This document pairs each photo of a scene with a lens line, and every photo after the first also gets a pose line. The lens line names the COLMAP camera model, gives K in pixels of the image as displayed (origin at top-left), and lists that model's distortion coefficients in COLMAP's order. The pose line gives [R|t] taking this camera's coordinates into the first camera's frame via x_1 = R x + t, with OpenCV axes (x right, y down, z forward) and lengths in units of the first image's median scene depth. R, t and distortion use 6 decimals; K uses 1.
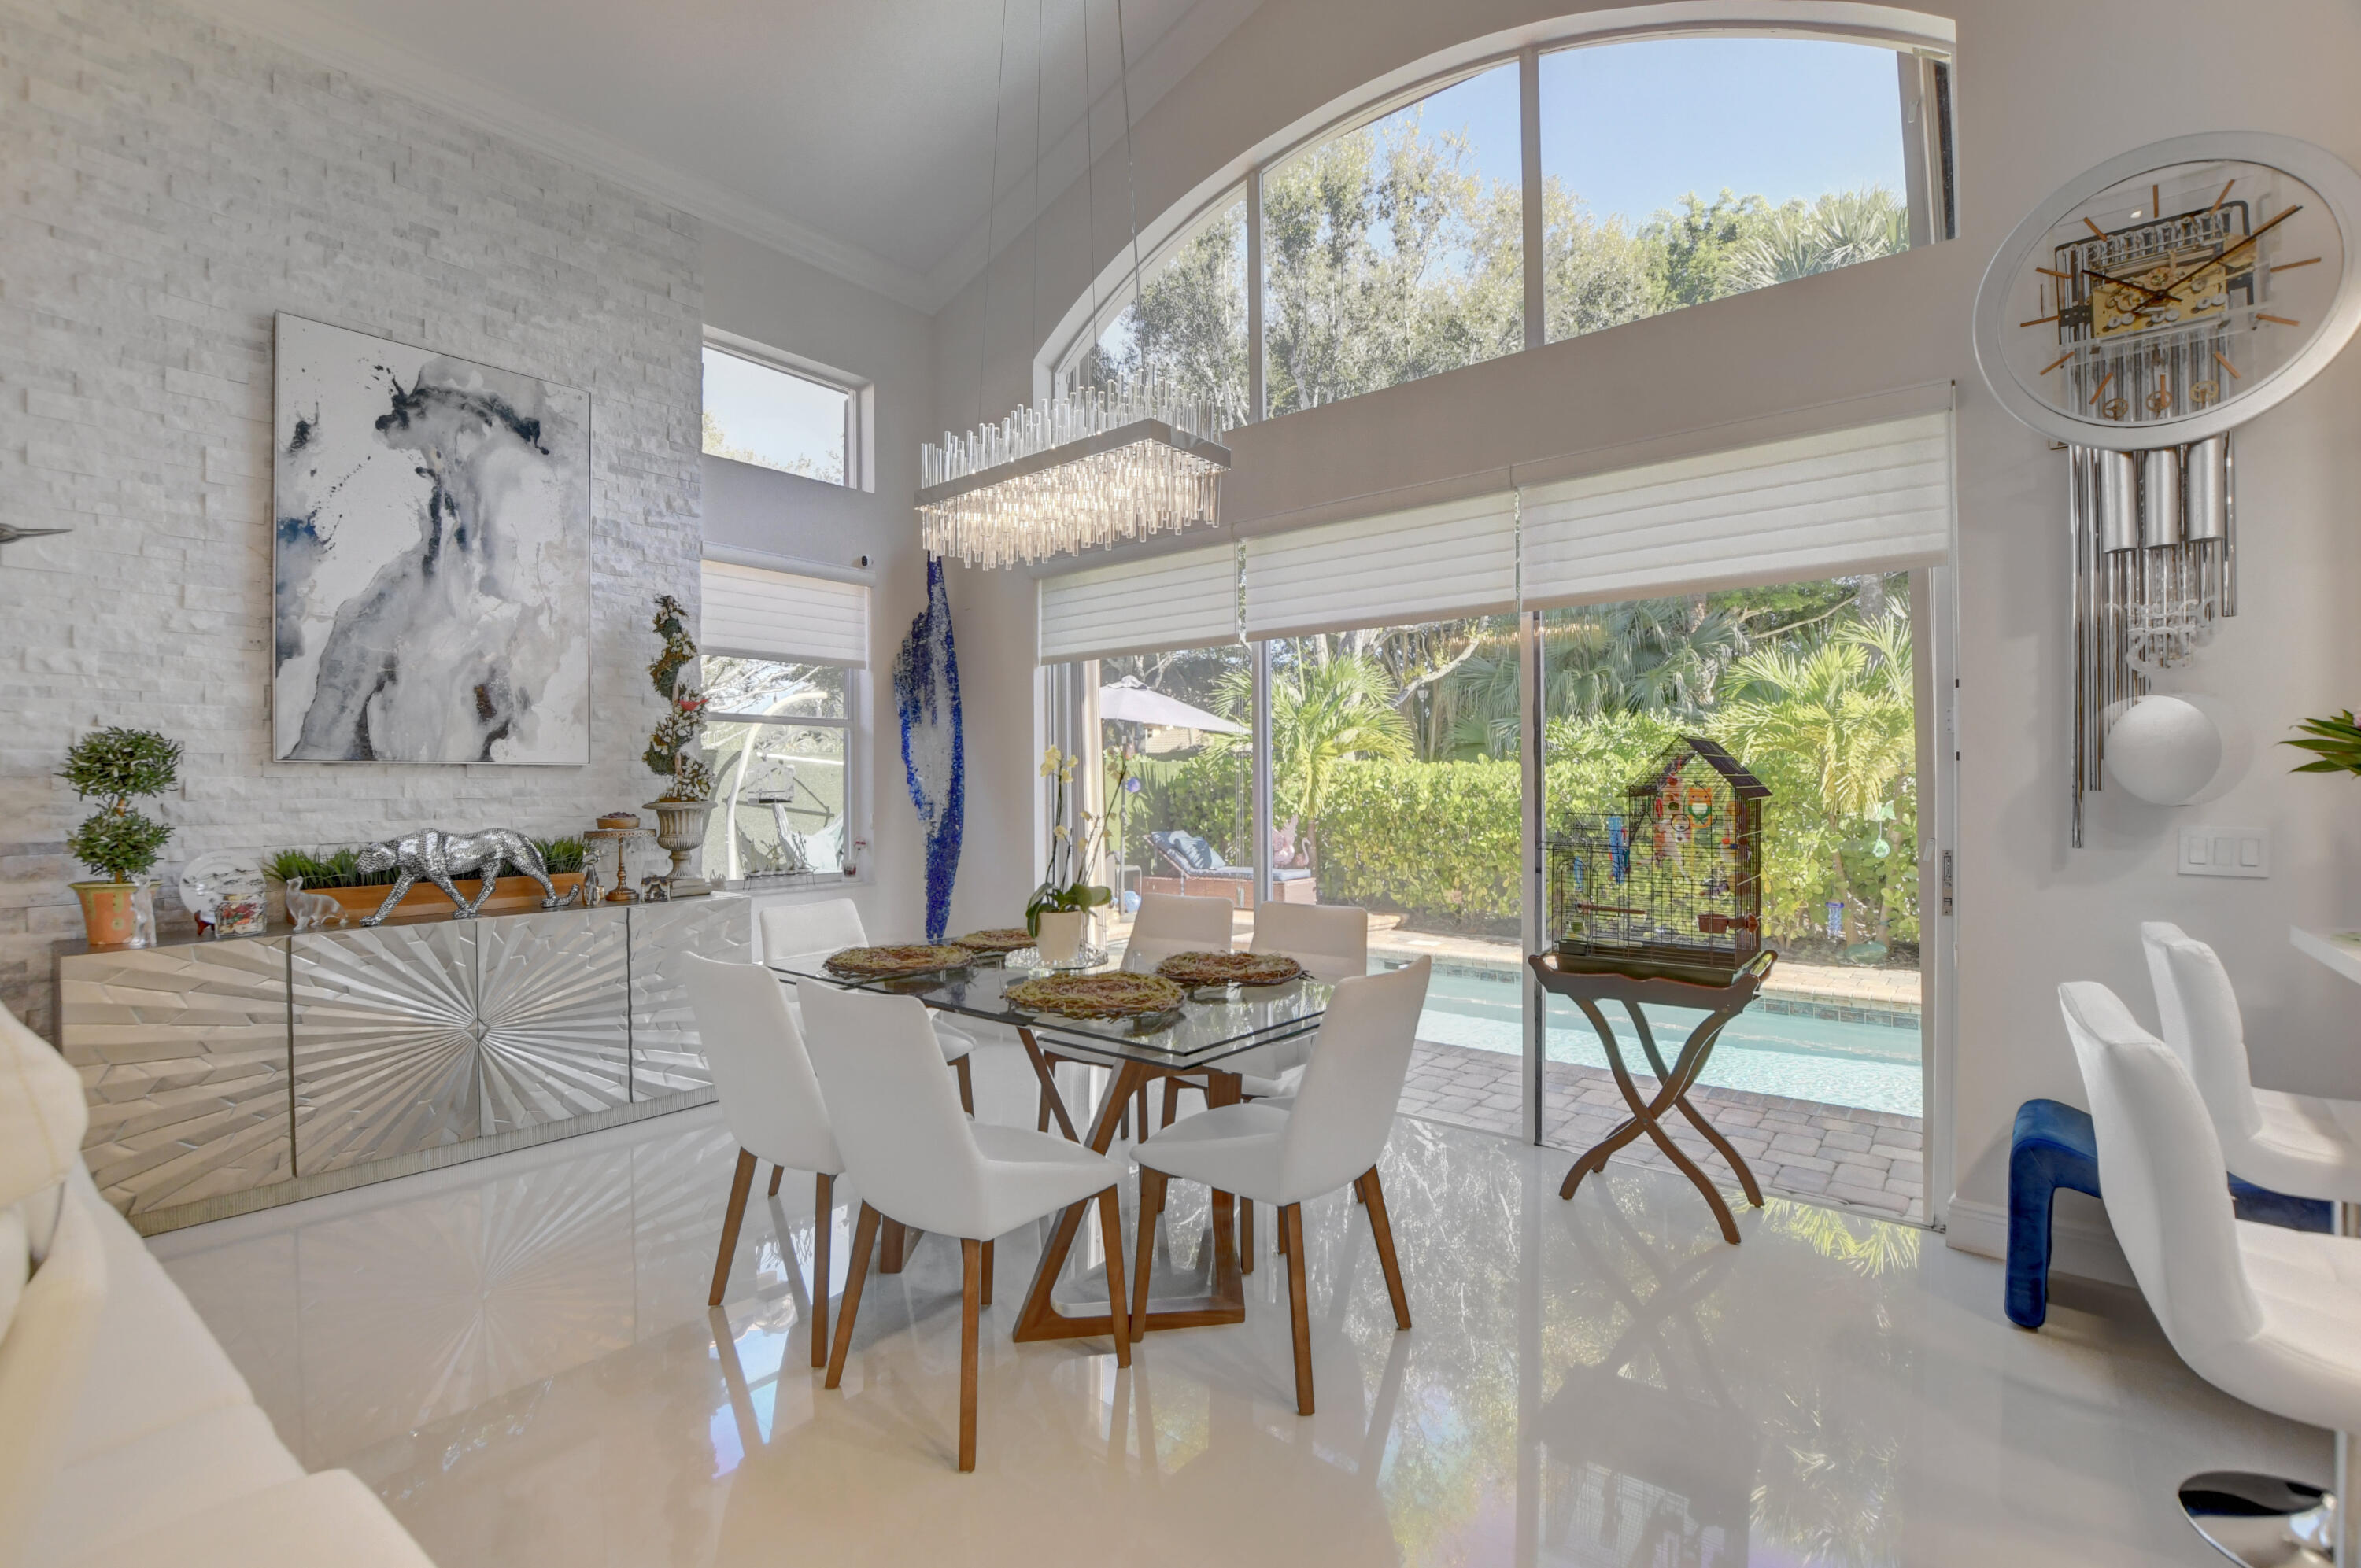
lens RADIAL K [[1044.6, 0, 1171.1], [0, 1044.6, 786.4], [0, 0, 1]] dist [-0.032684, 0.003460]
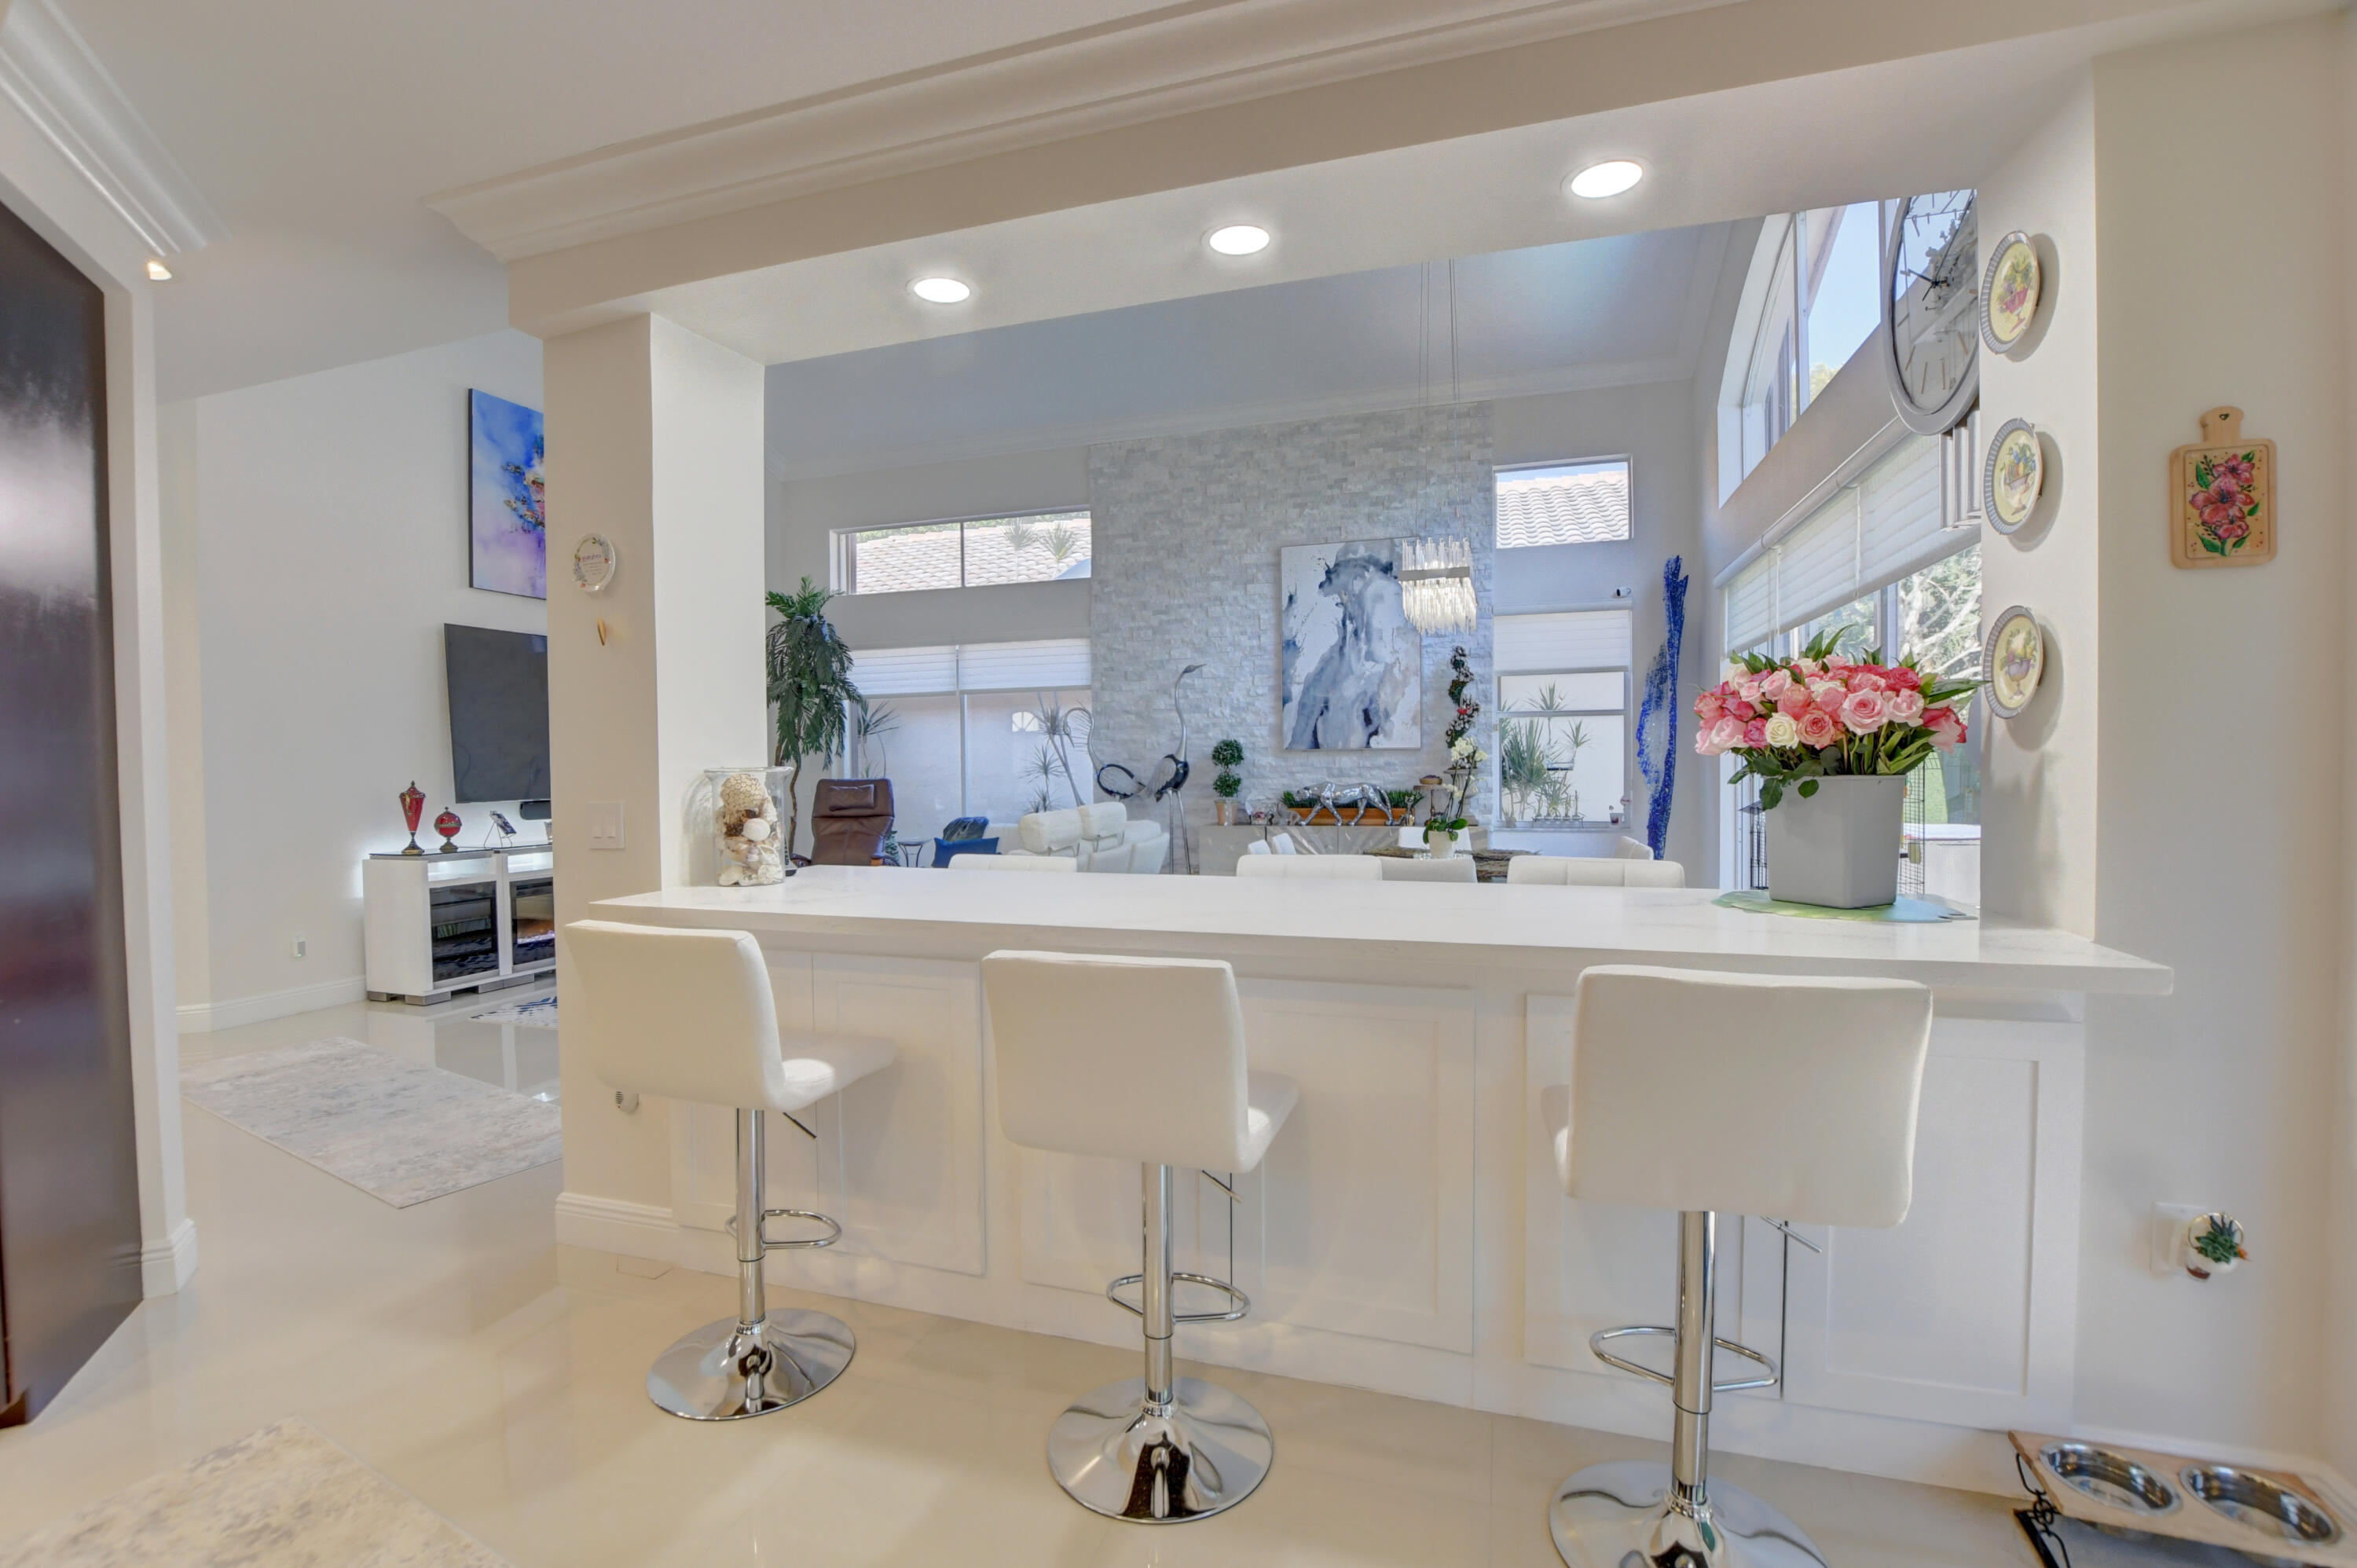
lens RADIAL K [[1042.9, 0, 1160.6], [0, 1042.9, 795.2], [0, 0, 1]] dist [-0.032684, 0.003460]
pose [[0.360808, 0.027467, -0.932236, 1.065339], [0.009191, 0.999413, 0.033004, -0.003773], [0.932595, -0.020476, 0.360343, -0.069988]]
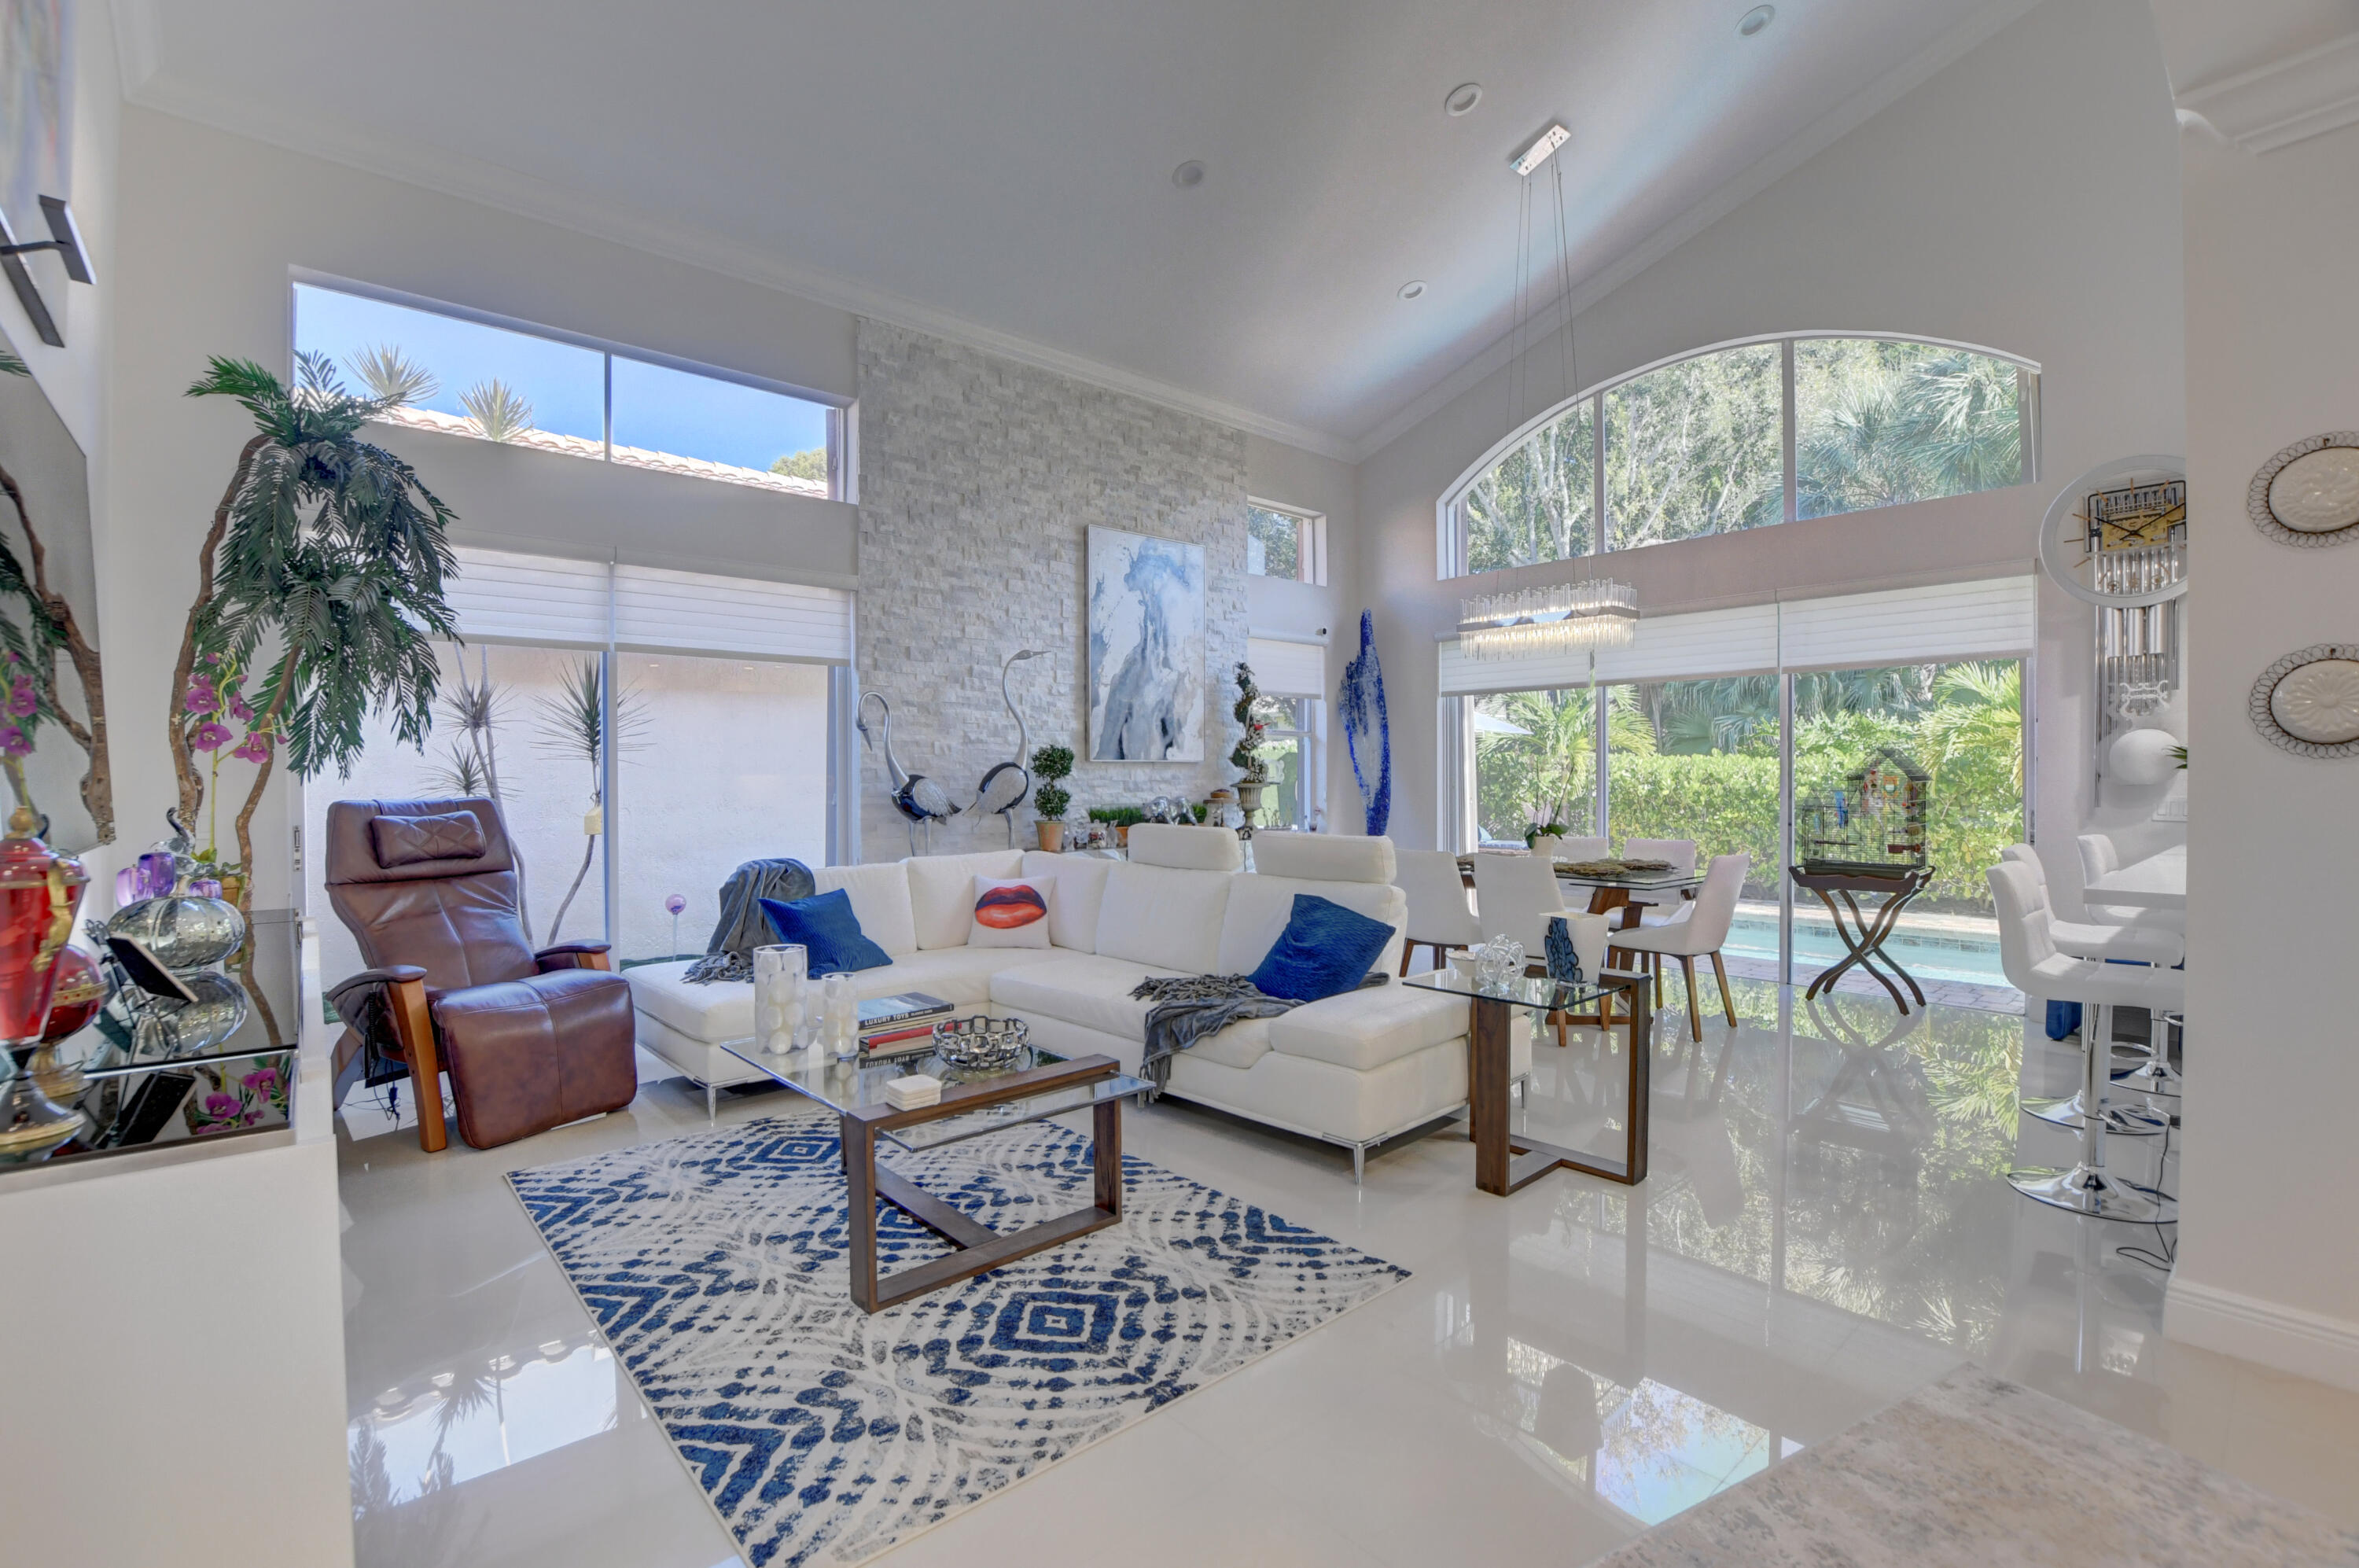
lens RADIAL K [[1043.8, 0, 1166.5], [0, 1043.8, 785.6], [0, 0, 1]] dist [-0.032684, 0.003460]
pose [[0.985856, 0.003598, -0.167555, -0.373183], [-0.001887, 0.999944, 0.010371, 0.001581], [0.167583, -0.009908, 0.985808, -0.843621]]
